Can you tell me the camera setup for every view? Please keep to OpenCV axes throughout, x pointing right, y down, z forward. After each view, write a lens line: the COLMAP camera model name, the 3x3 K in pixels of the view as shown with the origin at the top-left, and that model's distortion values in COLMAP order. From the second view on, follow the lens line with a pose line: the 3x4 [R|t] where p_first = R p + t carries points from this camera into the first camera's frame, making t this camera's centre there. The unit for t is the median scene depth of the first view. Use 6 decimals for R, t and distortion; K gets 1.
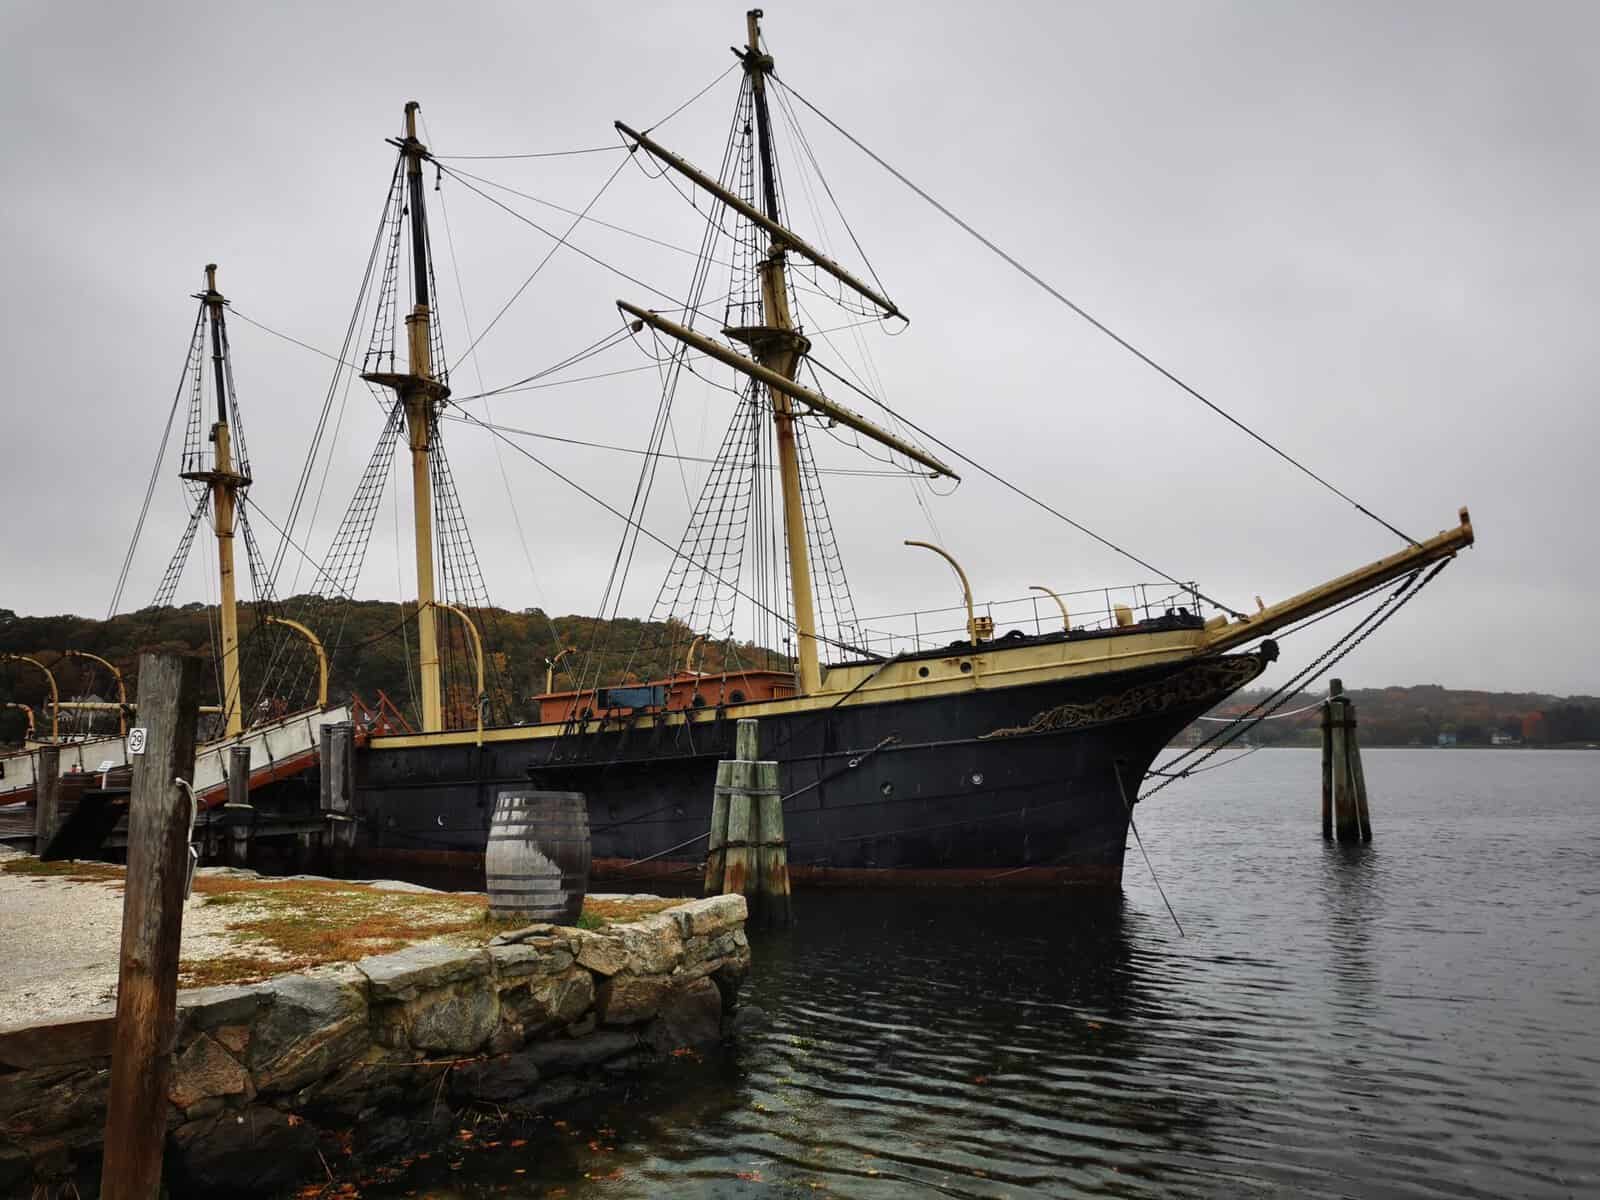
lens RADIAL K [[1240.6, 0, 797.0], [0, 1240.6, 605.4], [0, 0, 1]] dist [0.048812, -0.028222]
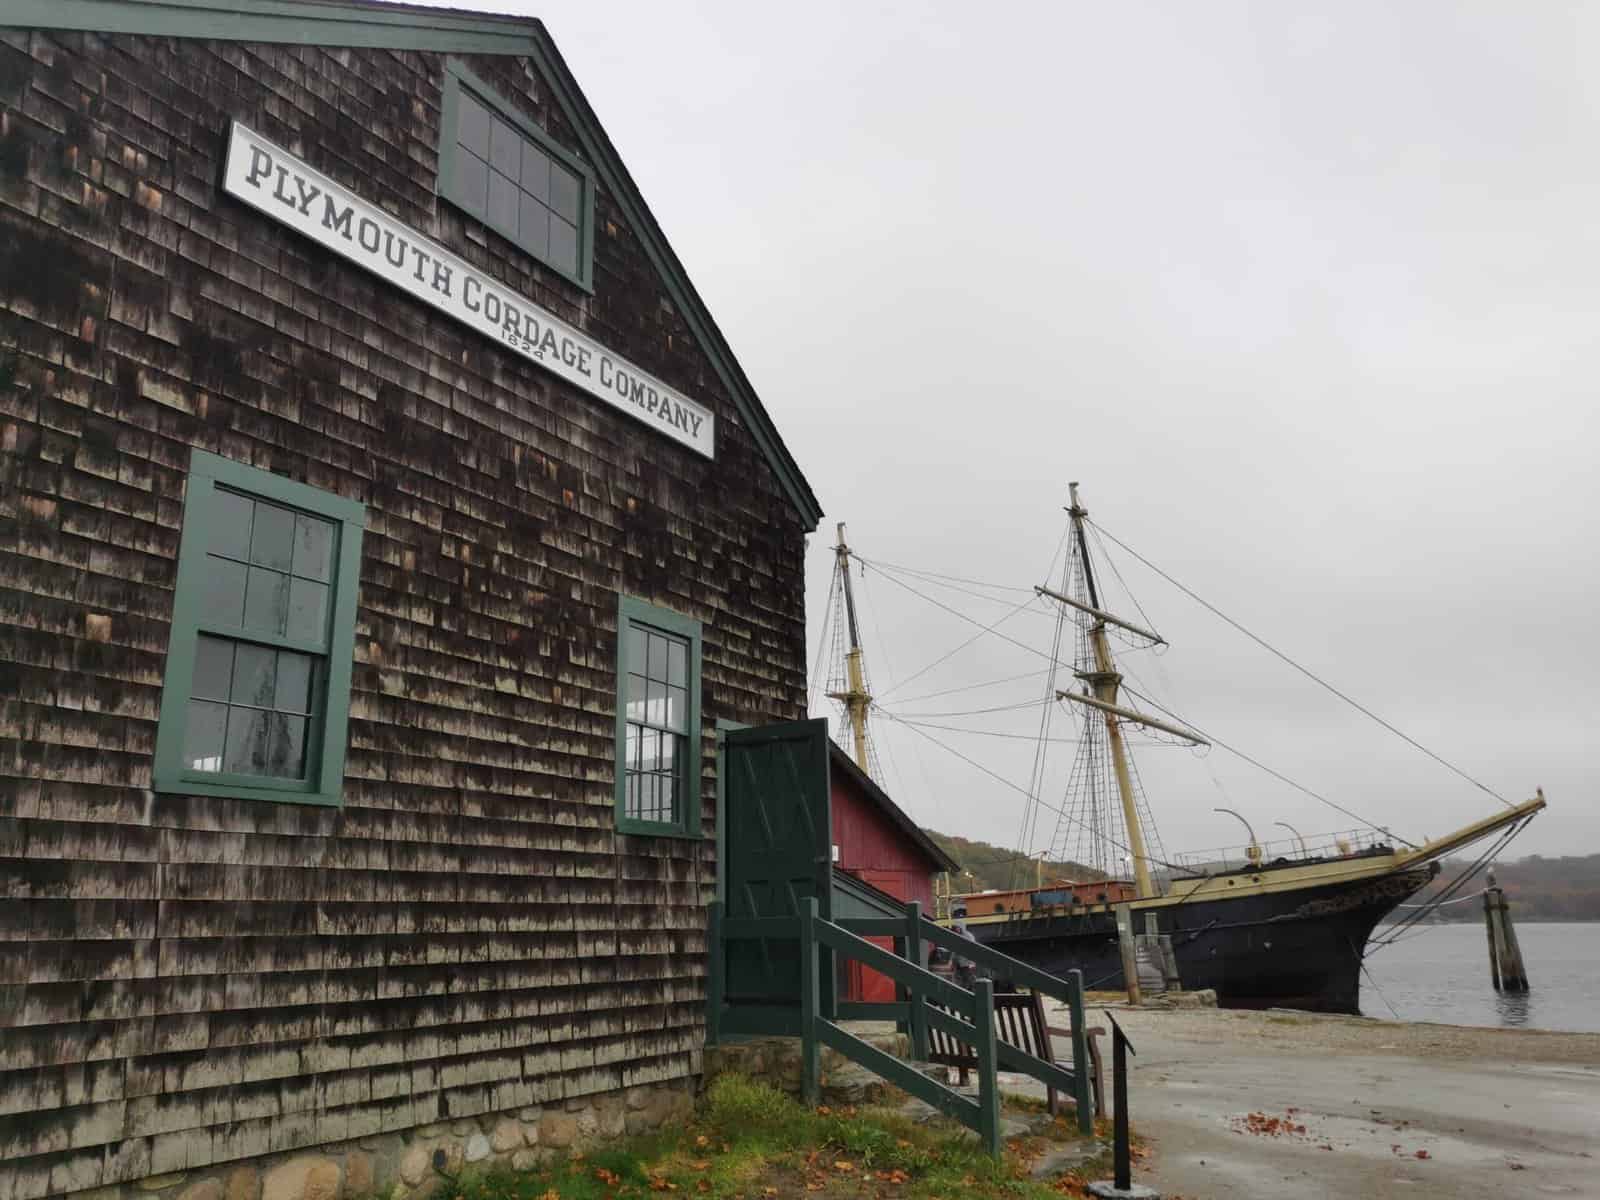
lens RADIAL K [[1191.1, 0, 794.4], [0, 1191.1, 608.9], [0, 0, 1]] dist [0.045607, -0.043667]
pose [[0.991187, -0.045884, -0.124267, -0.273026], [0.026860, 0.988223, -0.150645, -0.087672], [0.129716, 0.145980, 0.980747, -0.787203]]
